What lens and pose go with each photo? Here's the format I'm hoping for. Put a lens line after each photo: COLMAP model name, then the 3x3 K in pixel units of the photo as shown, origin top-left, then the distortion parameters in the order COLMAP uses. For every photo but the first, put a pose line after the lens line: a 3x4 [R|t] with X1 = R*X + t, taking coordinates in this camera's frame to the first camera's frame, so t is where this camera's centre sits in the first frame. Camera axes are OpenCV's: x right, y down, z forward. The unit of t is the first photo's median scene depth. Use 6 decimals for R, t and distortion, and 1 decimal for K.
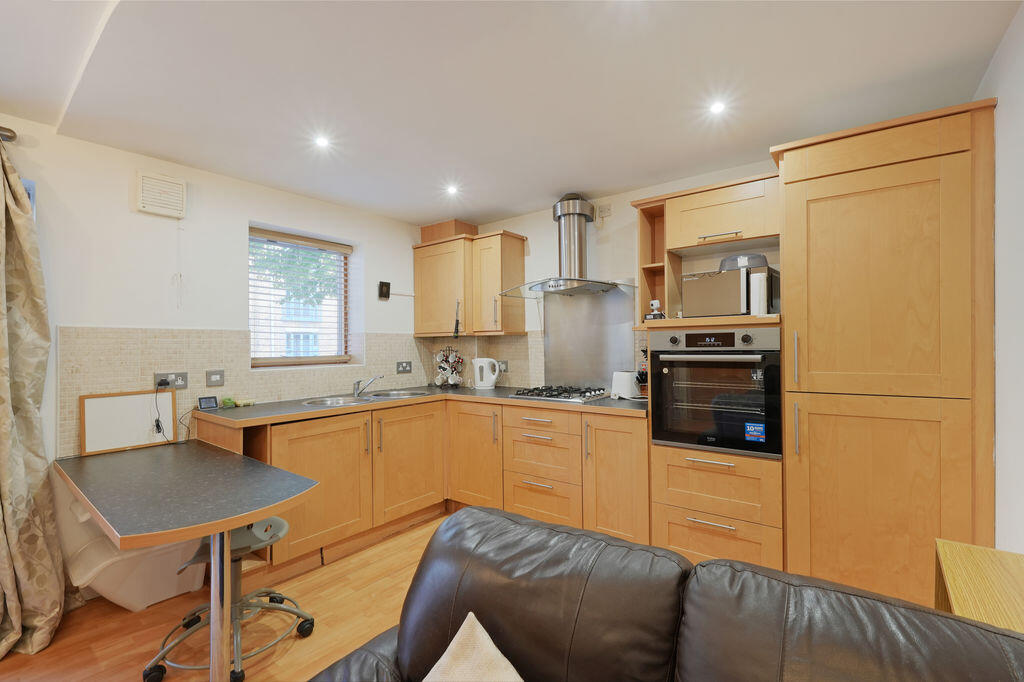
lens RADIAL K [[443.8, 0, 514.8], [0, 443.8, 343.2], [0, 0, 1]] dist [-0.002899, -0.000119]
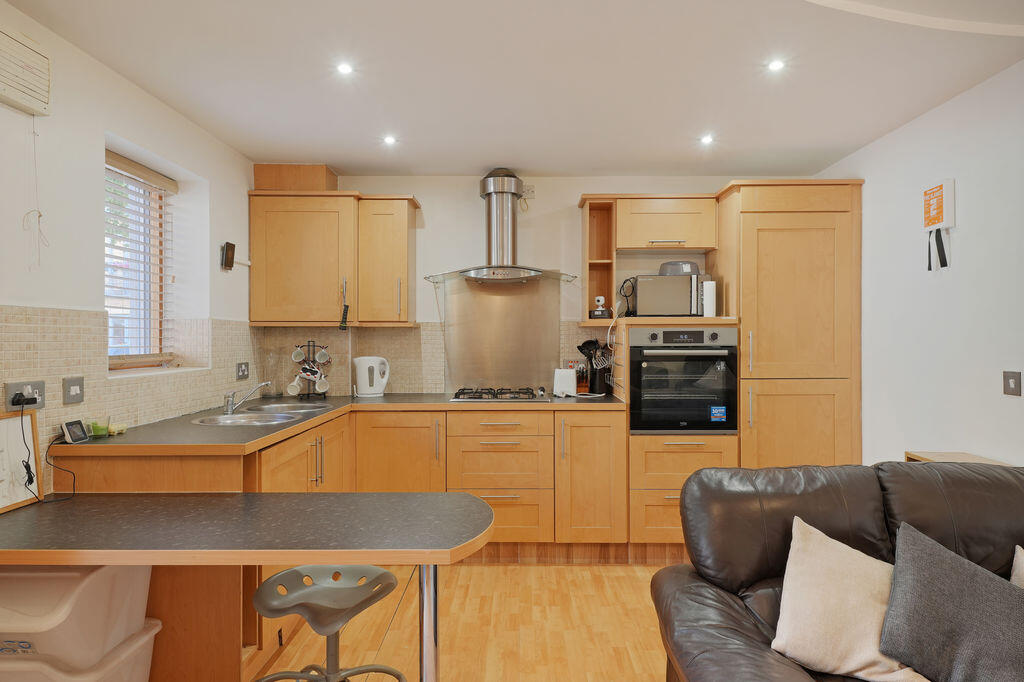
lens RADIAL K [[663.3, 0, 510.9], [0, 663.3, 342.3], [0, 0, 1]] dist [0.033376, -0.001748]
pose [[0.798505, 0.006909, 0.601948, -0.760032], [-0.010123, 0.999947, 0.001952, 0.006271], [-0.601903, -0.007653, 0.798533, -0.079670]]
